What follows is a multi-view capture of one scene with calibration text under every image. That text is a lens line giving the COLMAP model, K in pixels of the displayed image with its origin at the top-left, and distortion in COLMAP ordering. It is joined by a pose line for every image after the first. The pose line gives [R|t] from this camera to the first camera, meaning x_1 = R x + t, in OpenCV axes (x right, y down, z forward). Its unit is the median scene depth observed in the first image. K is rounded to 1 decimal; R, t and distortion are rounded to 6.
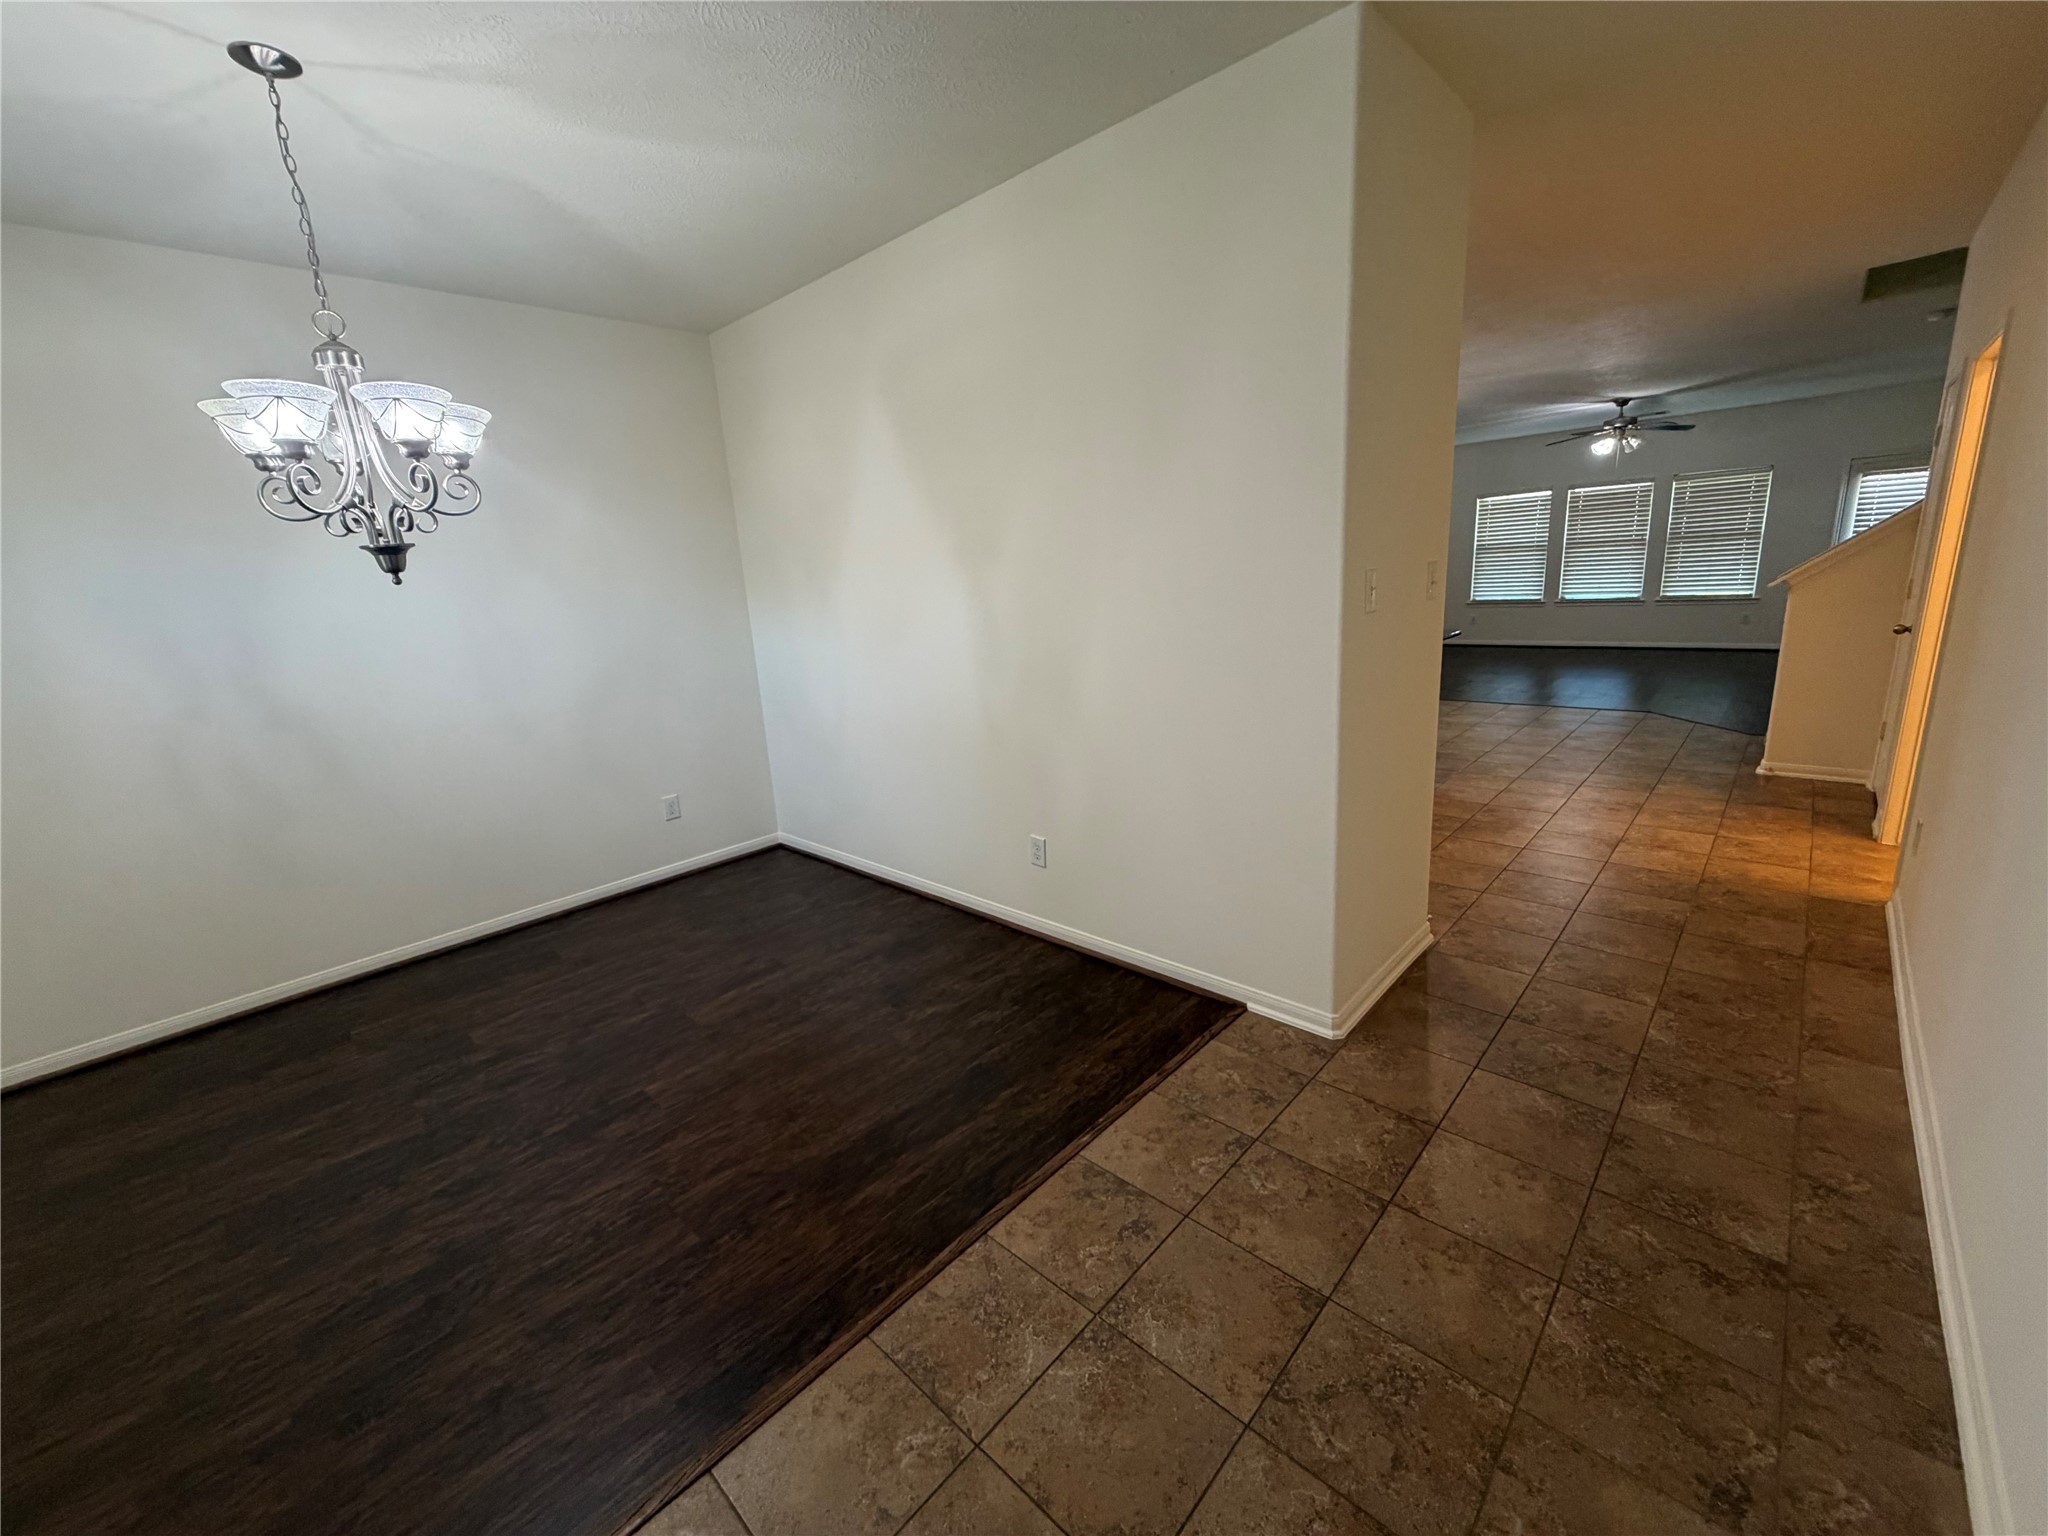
lens RADIAL K [[815.6, 0, 1018.8], [0, 815.6, 769.1], [0, 0, 1]] dist [0.000301, 0.000881]
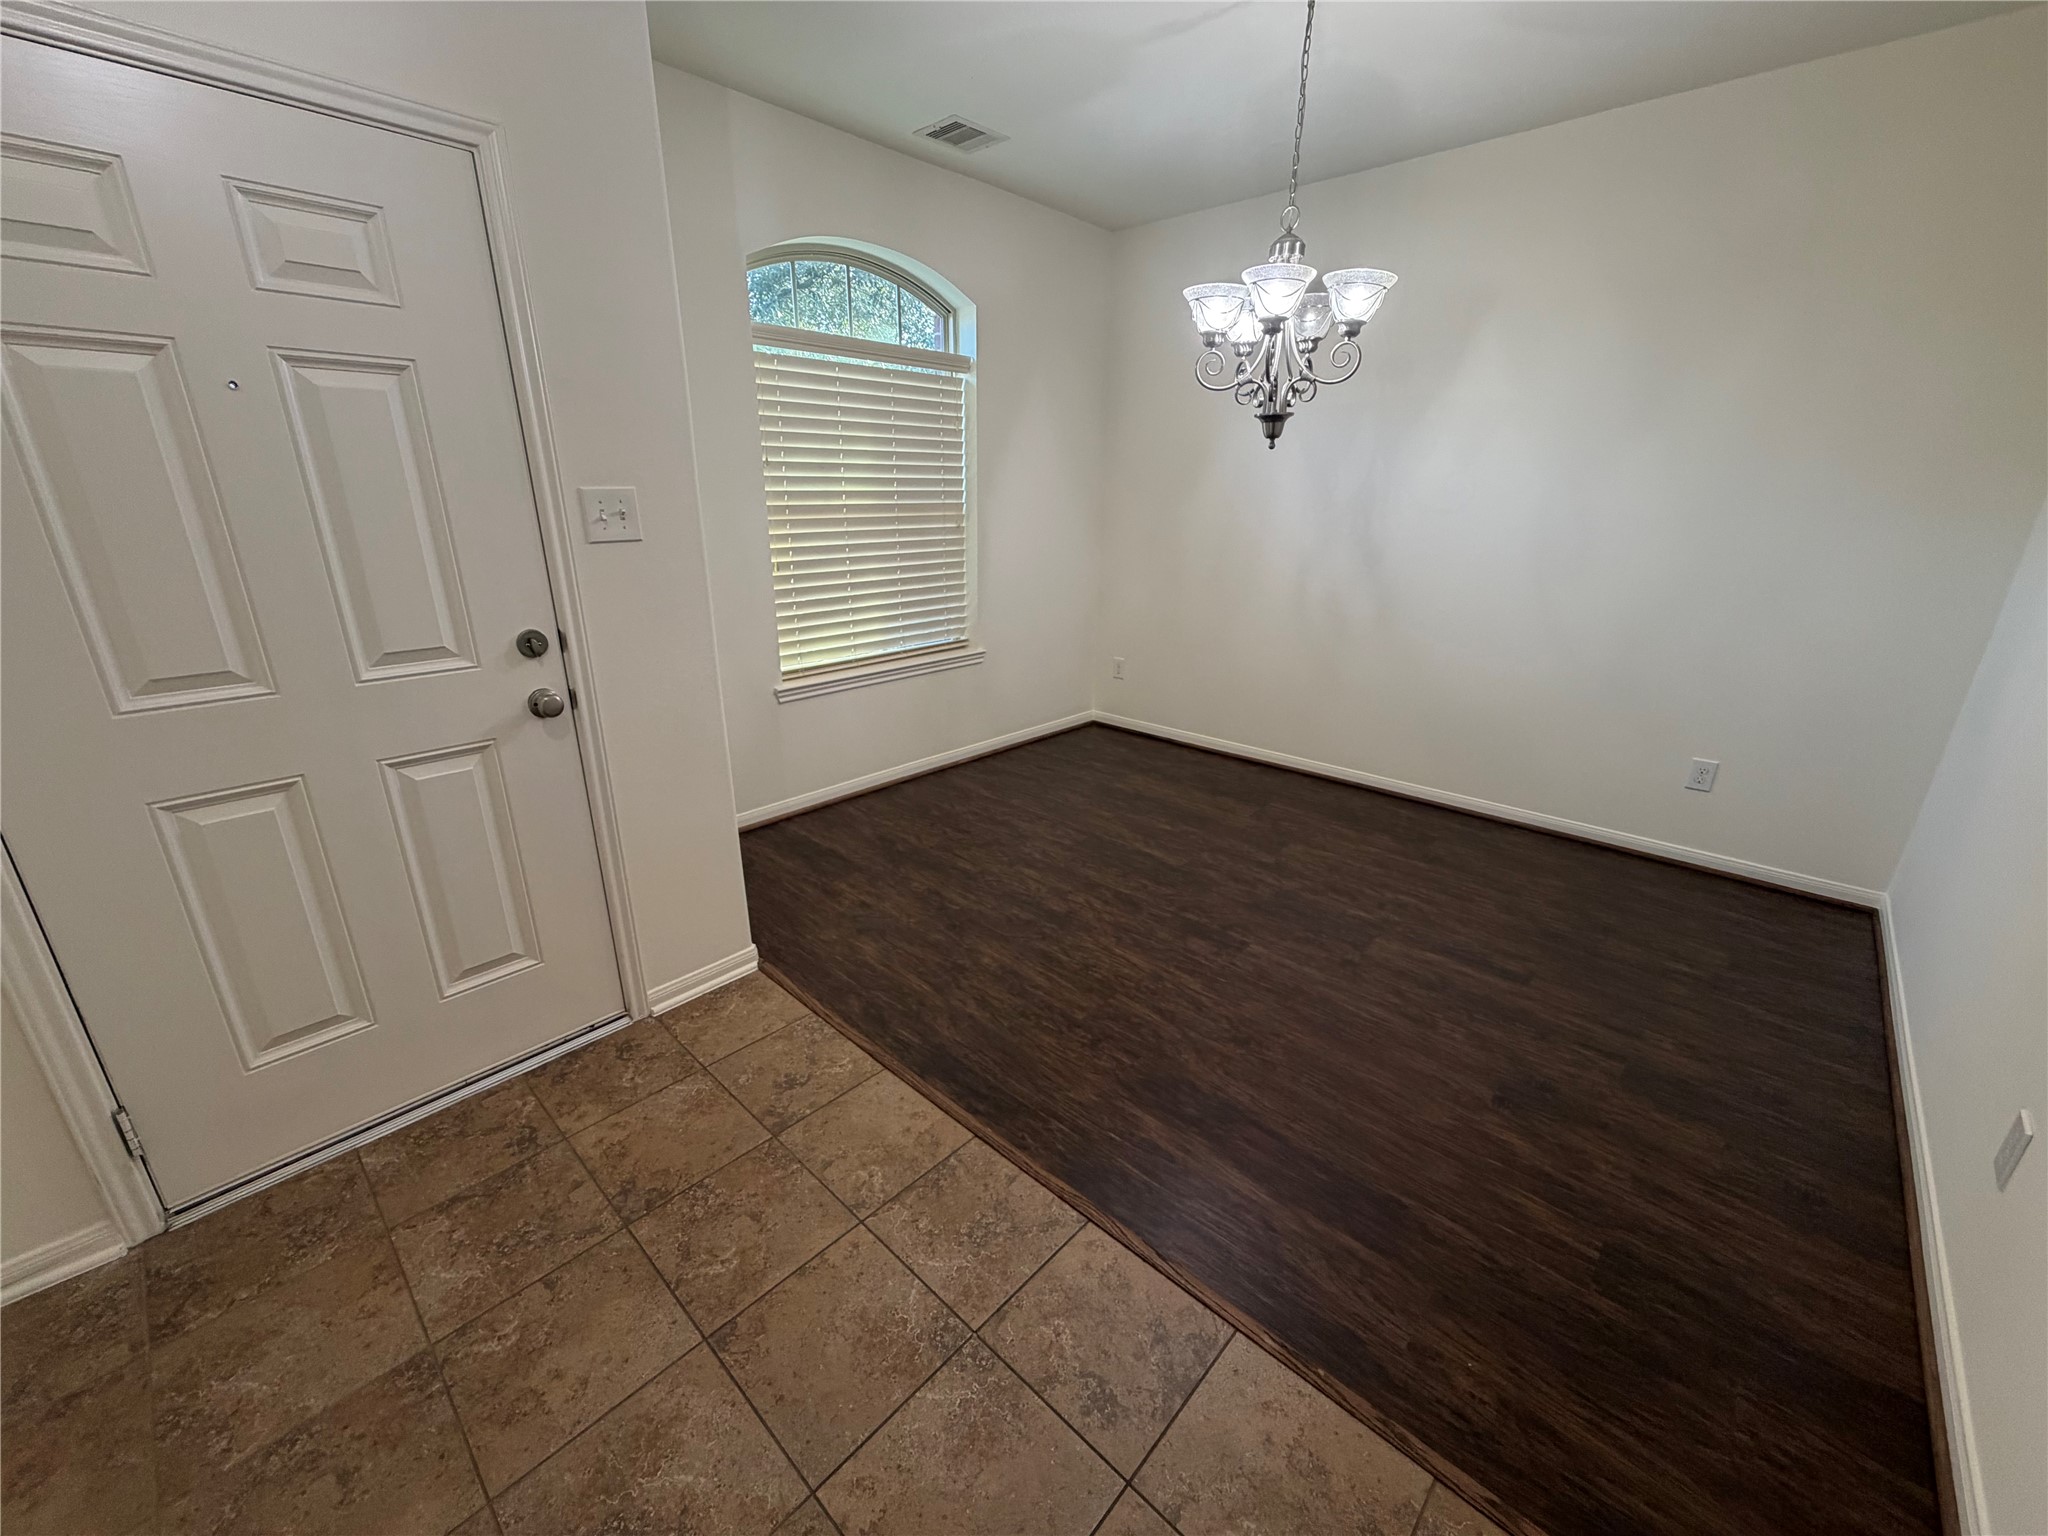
lens RADIAL K [[815.6, 0, 1016.0], [0, 815.6, 766.6], [0, 0, 1]] dist [0.000301, 0.000881]
pose [[0.002094, 0.385335, -0.922774, 0.568135], [-0.249085, 0.893893, 0.372710, -0.179471], [0.968479, 0.229069, 0.097853, 0.694282]]
